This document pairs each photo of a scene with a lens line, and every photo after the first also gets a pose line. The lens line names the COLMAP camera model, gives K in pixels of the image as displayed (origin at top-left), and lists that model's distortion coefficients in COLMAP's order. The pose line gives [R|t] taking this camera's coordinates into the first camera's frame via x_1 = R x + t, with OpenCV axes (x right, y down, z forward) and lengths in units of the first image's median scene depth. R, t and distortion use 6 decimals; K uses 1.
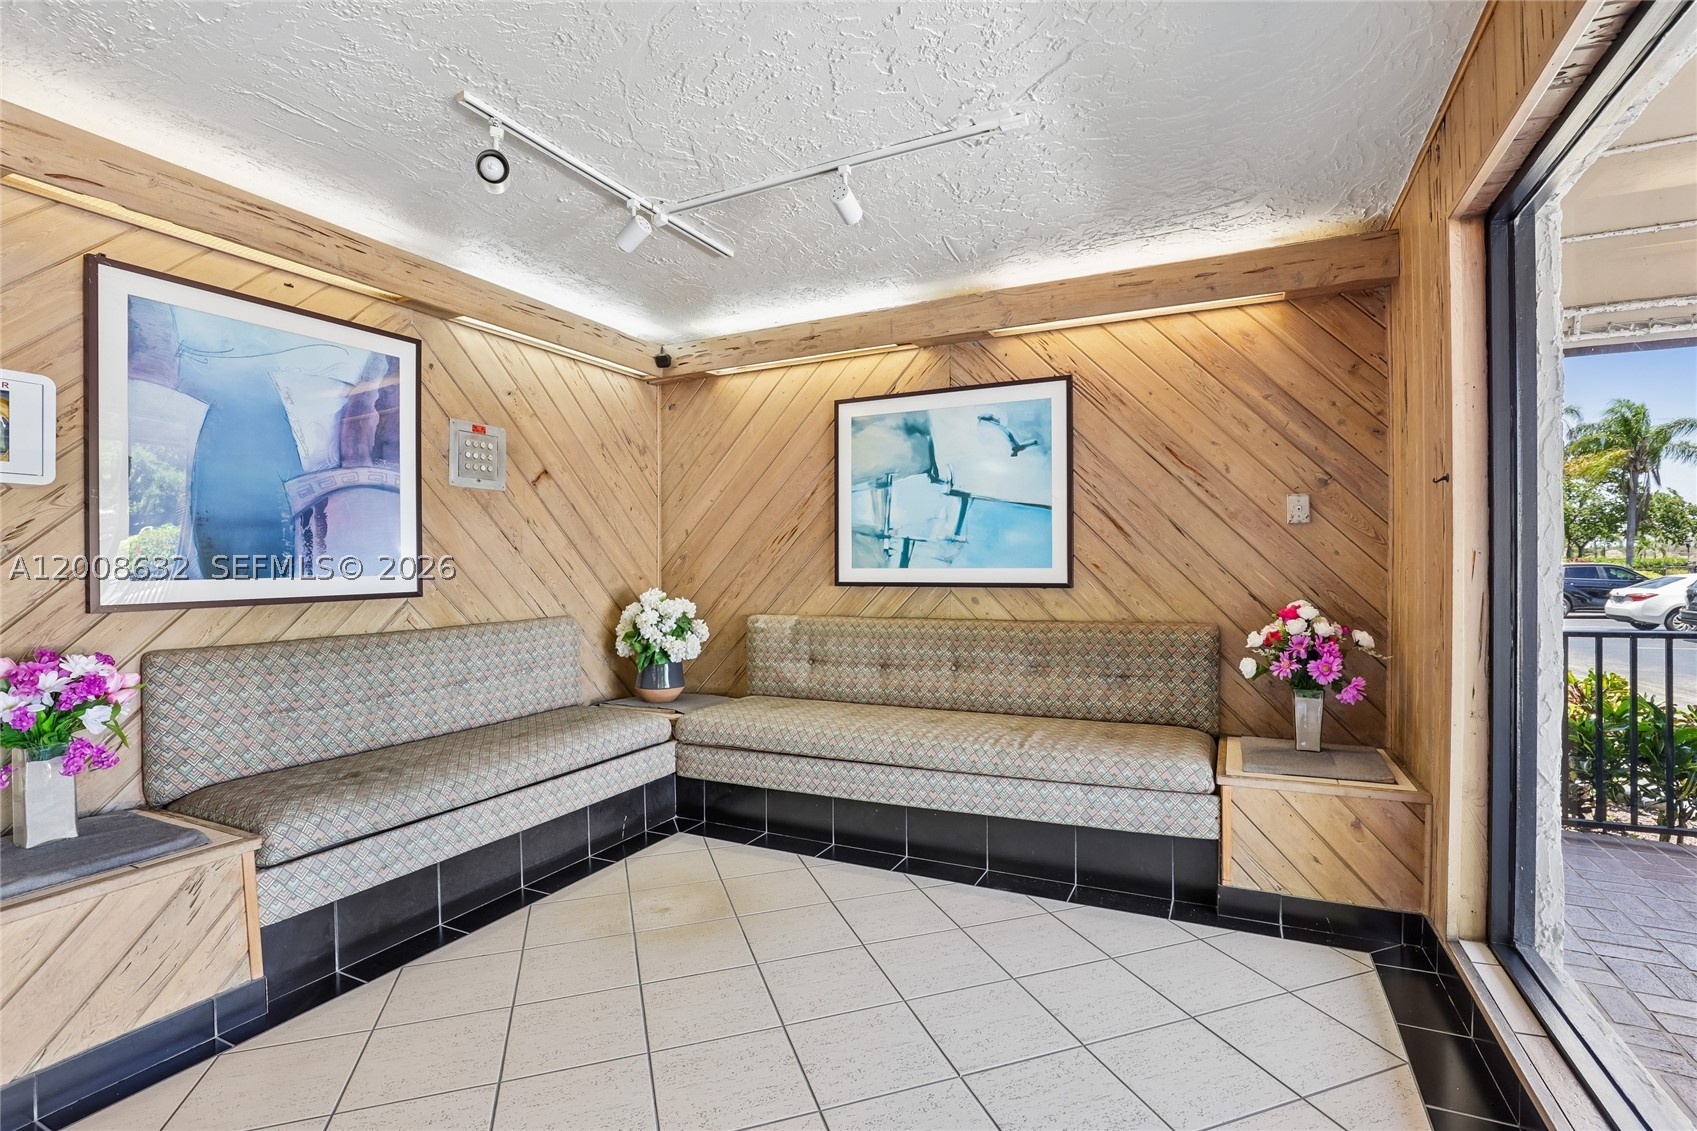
lens RADIAL K [[774.3, 0, 848.5], [0, 774.3, 565.5], [0, 0, 1]] dist [-0.026062, 0.000049]
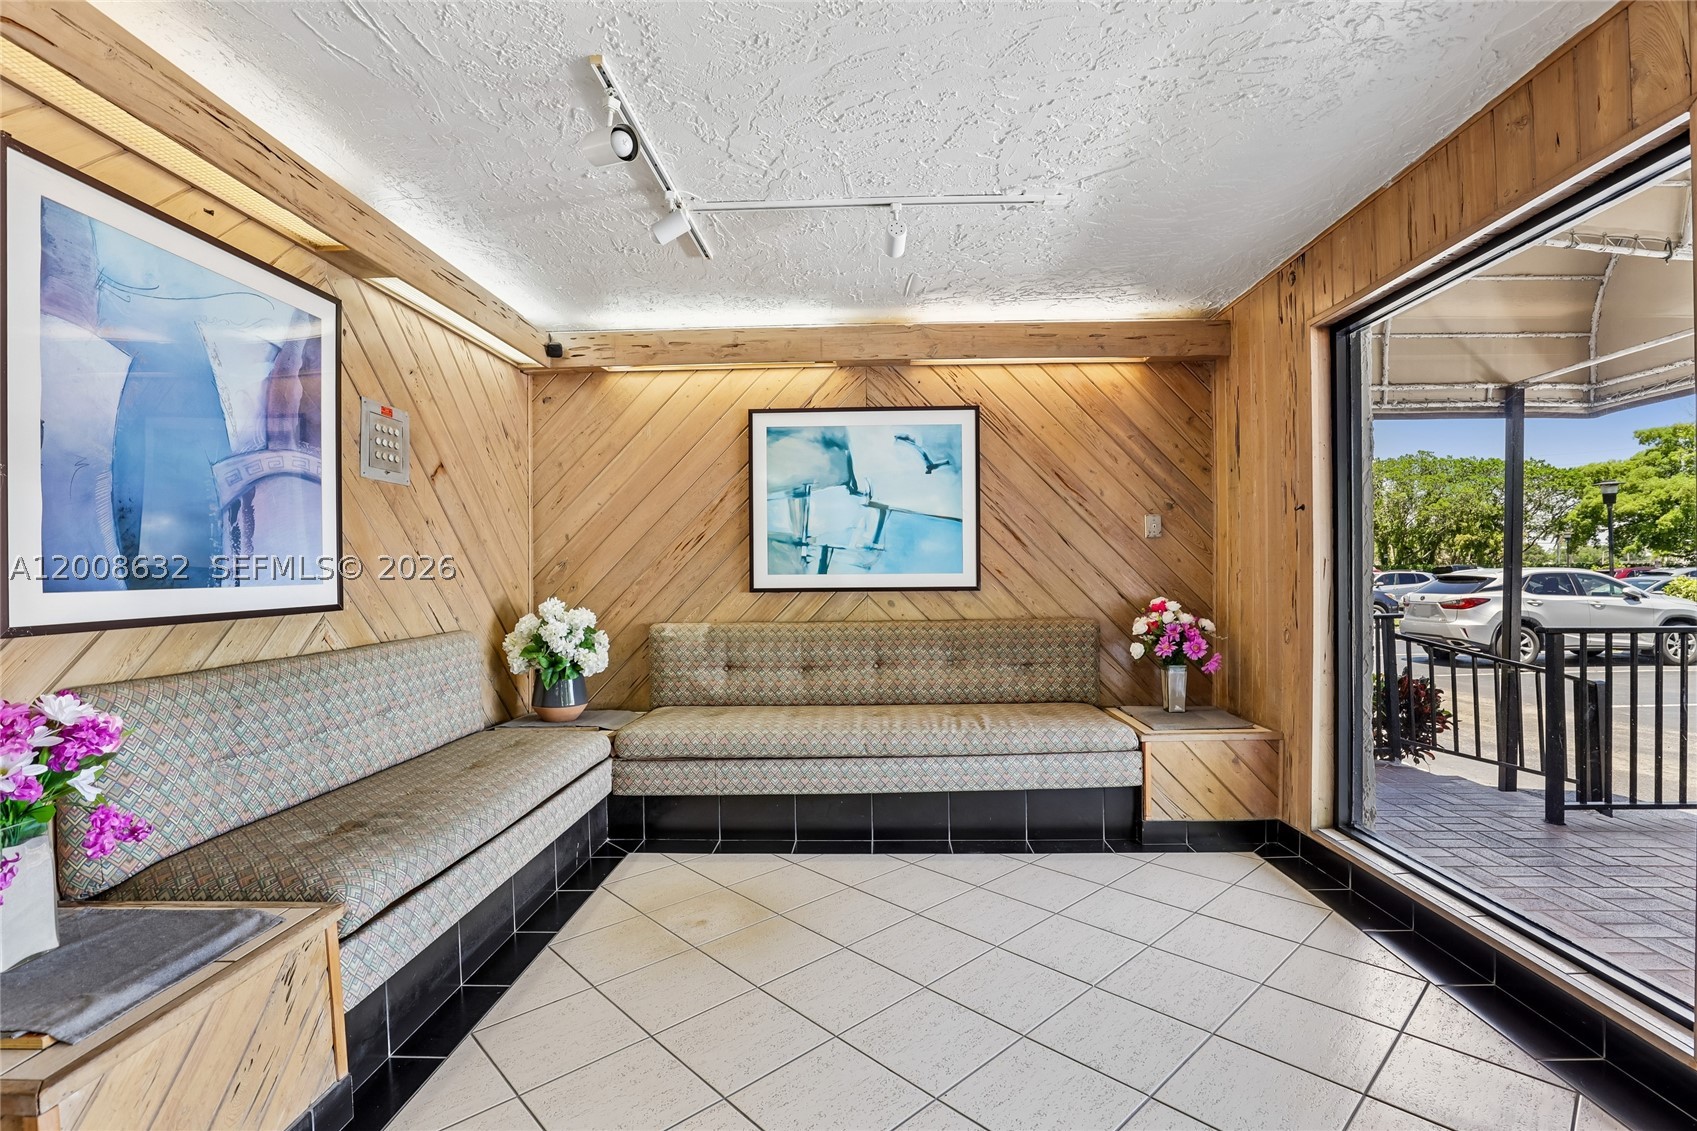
lens RADIAL K [[781.8, 0, 850.6], [0, 781.8, 575.4], [0, 0, 1]] dist [-0.023242, 0.000923]
pose [[0.912779, -0.004696, 0.408426, -0.397936], [0.004684, 0.999988, 0.001030, 0.004838], [-0.408427, 0.000973, 0.912791, 0.015548]]
